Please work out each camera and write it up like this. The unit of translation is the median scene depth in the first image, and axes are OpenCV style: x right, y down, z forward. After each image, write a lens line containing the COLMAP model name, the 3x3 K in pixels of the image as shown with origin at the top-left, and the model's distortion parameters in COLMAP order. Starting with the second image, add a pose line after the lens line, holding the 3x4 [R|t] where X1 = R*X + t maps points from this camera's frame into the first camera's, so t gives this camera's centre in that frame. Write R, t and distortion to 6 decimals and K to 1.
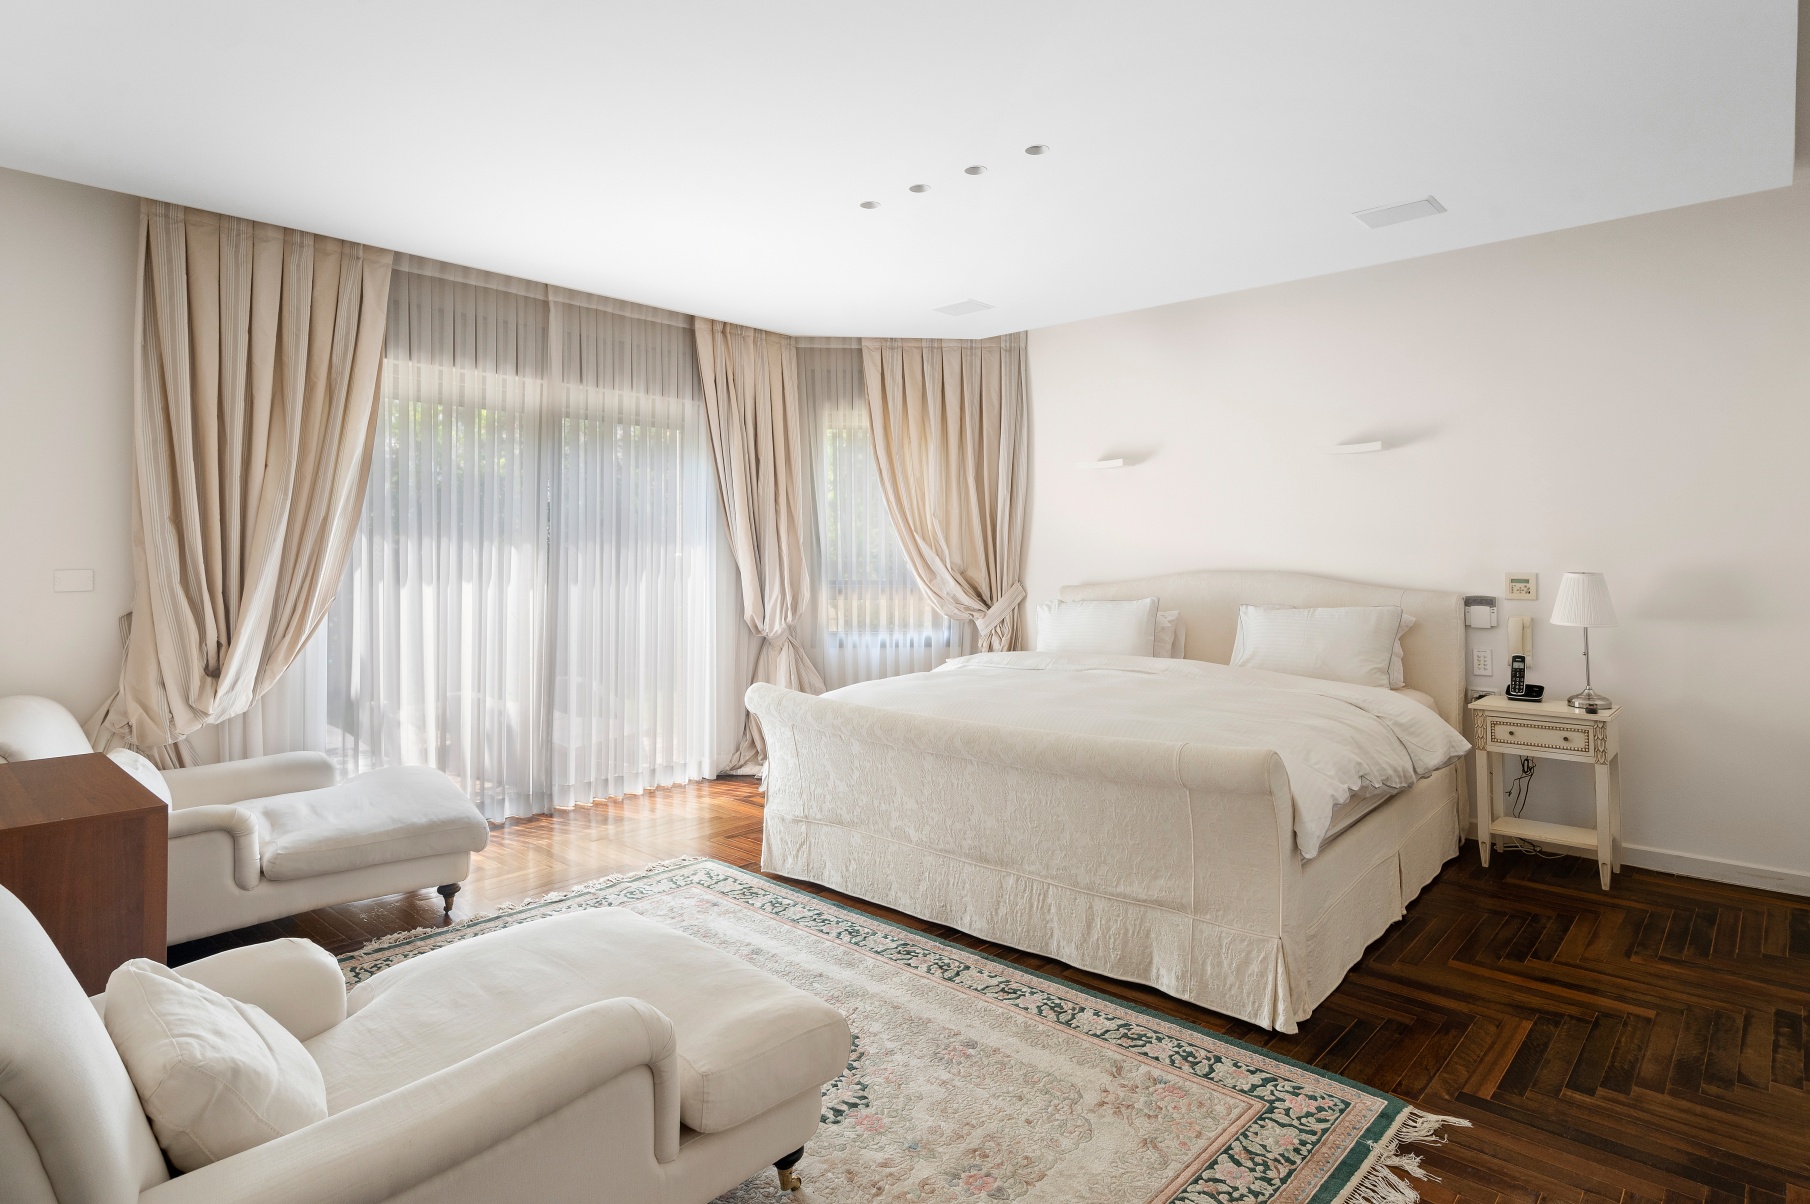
lens RADIAL K [[971.3, 0, 903.9], [0, 971.3, 575.8], [0, 0, 1]] dist [0.001250, -0.000254]
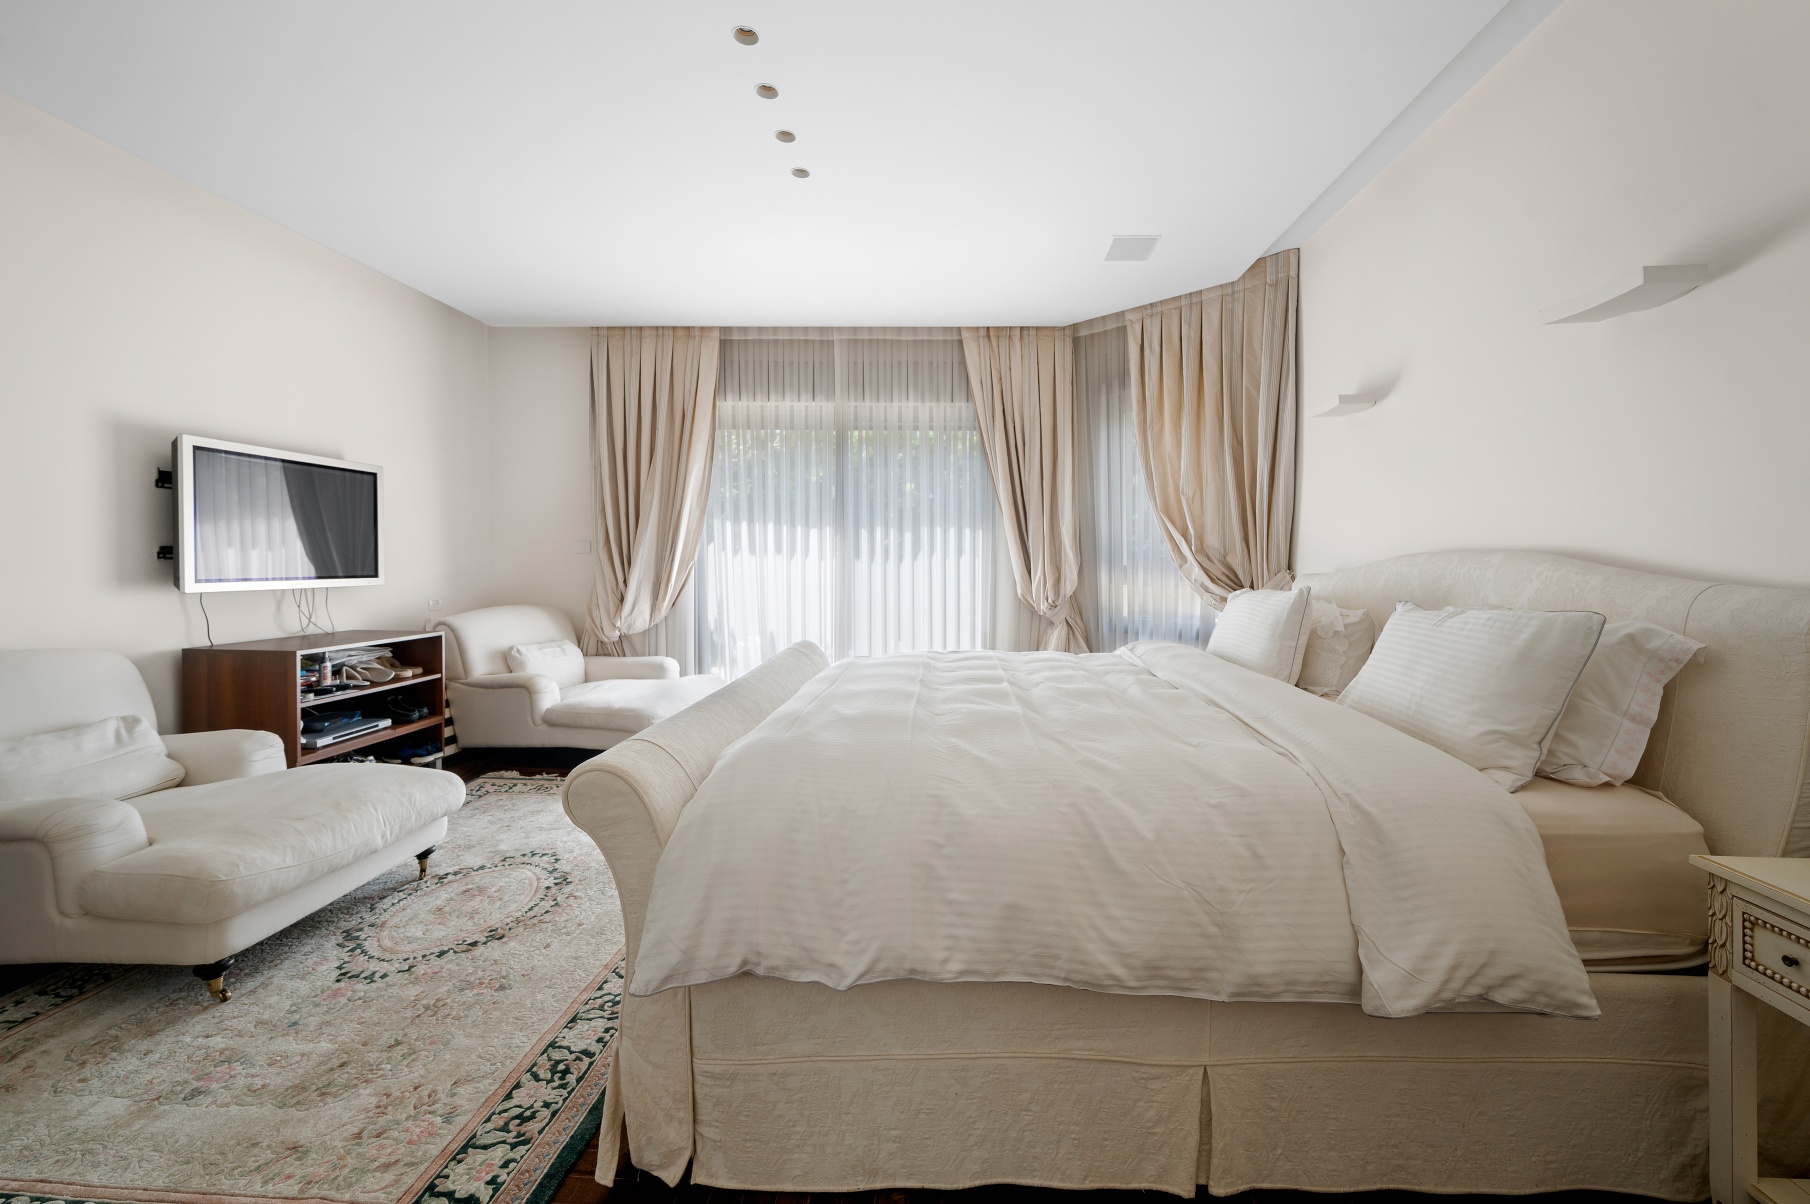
lens RADIAL K [[746.3, 0, 893.7], [0, 746.3, 596.0], [0, 0, 1]] dist [-0.000232, -0.000630]
pose [[0.643924, 0.051151, -0.763378, 0.501041], [-0.031875, 0.998690, 0.040031, 0.017627], [0.764425, -0.001444, 0.644711, 0.450841]]
